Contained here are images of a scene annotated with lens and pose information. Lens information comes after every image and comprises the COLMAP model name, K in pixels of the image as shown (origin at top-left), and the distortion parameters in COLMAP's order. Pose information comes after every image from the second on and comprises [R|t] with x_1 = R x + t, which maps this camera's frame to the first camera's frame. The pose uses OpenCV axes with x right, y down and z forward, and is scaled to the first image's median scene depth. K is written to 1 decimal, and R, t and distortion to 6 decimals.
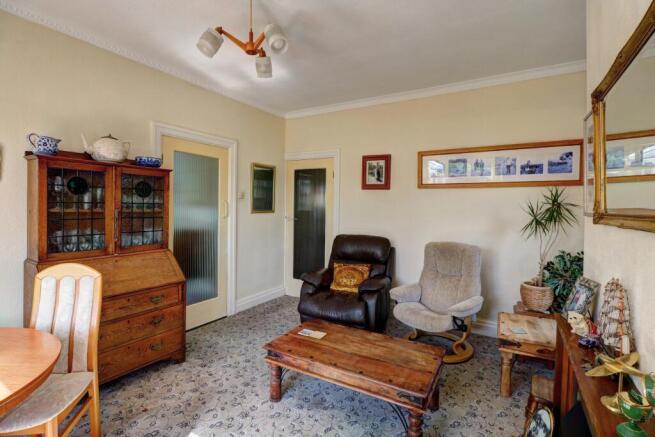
lens RADIAL K [[309.2, 0, 327.2], [0, 309.2, 209.1], [0, 0, 1]] dist [-0.001012, -0.000222]
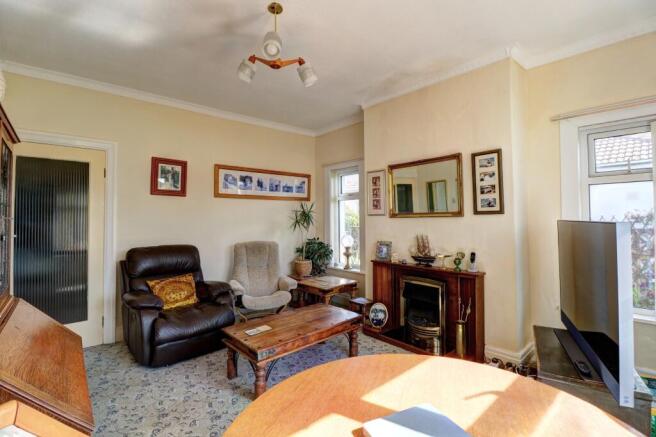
lens RADIAL K [[307.7, 0, 336.9], [0, 307.7, 212.8], [0, 0, 1]] dist [-0.001646, -0.015287]
pose [[0.289533, 0.003474, 0.957162, -0.677131], [0.020548, 0.999740, -0.009844, 0.009049], [-0.956948, 0.022518, 0.289386, 0.291509]]
